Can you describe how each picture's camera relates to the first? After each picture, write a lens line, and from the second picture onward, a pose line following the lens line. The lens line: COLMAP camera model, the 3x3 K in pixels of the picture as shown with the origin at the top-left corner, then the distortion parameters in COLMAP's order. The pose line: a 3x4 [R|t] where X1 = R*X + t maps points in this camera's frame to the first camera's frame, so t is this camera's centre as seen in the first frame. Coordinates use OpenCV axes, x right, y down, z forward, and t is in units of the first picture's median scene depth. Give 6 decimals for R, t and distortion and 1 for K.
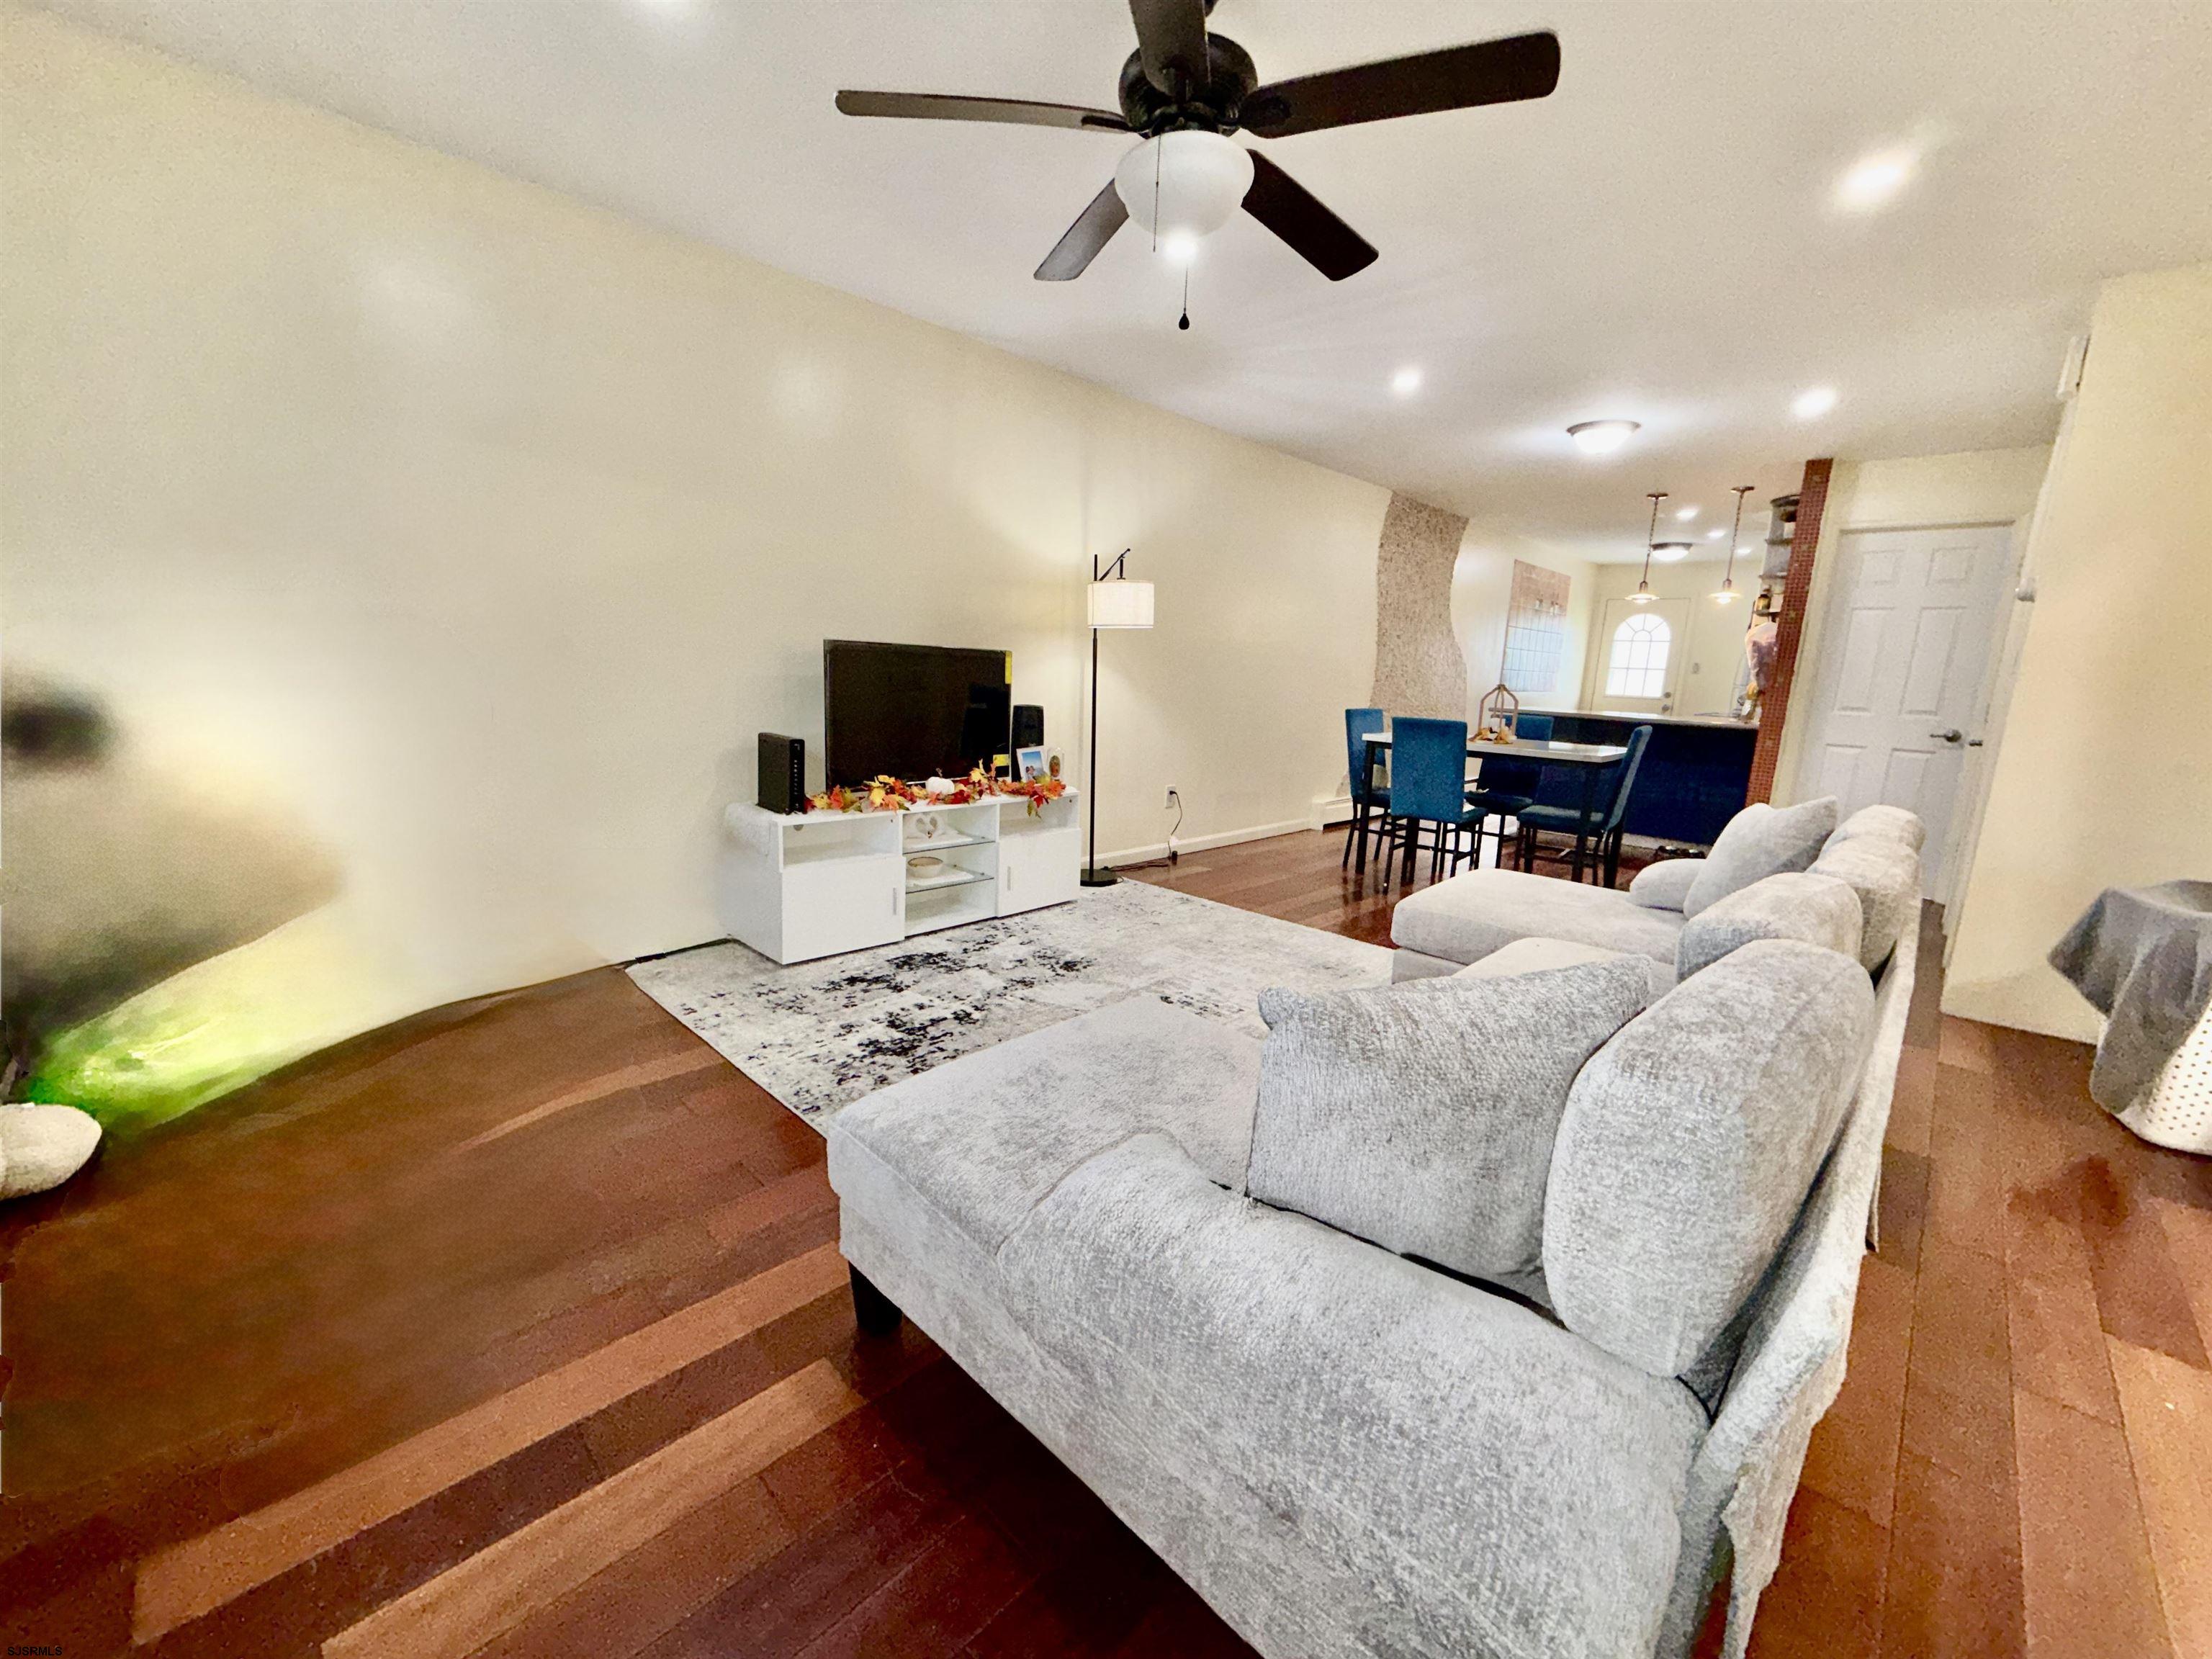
lens RADIAL K [[881.4, 0, 1104.2], [0, 881.4, 834.2], [0, 0, 1]] dist [-0.001252, -0.000186]
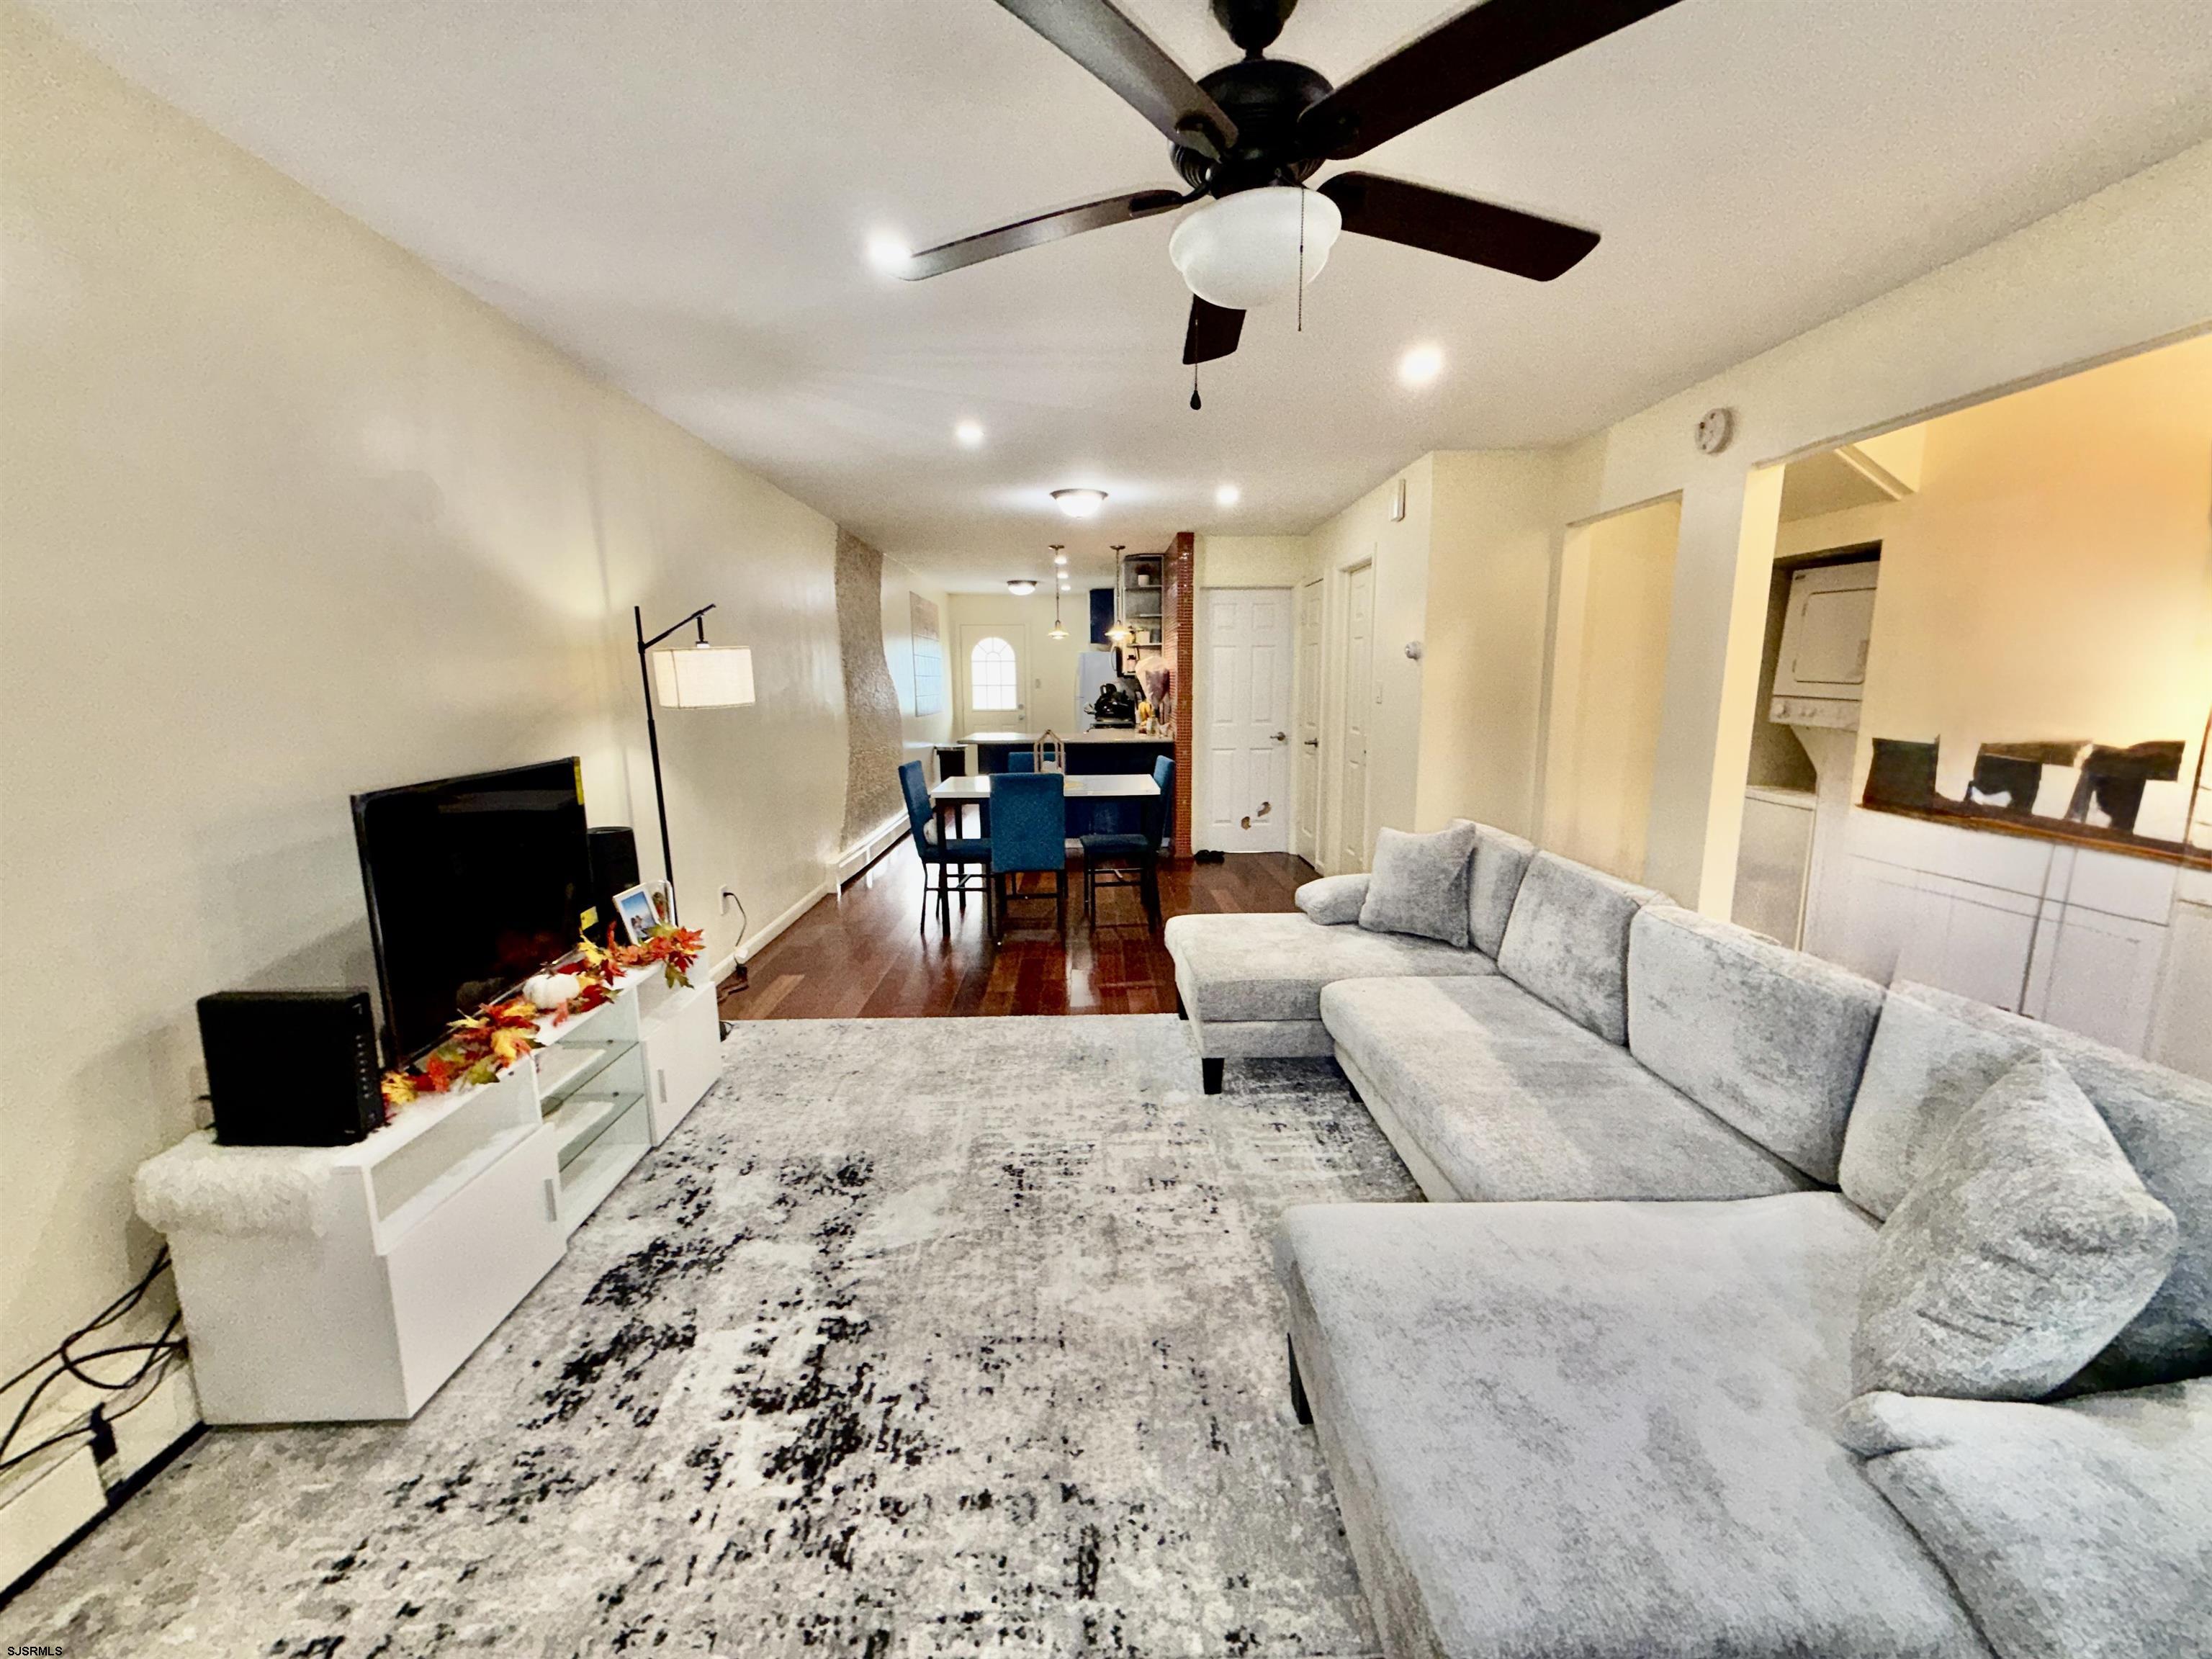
lens RADIAL K [[881.4, 0, 1104.2], [0, 881.4, 834.2], [0, 0, 1]] dist [-0.001252, -0.000186]
pose [[0.701957, -0.169170, 0.691837, -0.350992], [0.172483, 0.982844, 0.065322, -0.146123], [-0.691019, 0.073477, 0.719093, 0.288502]]
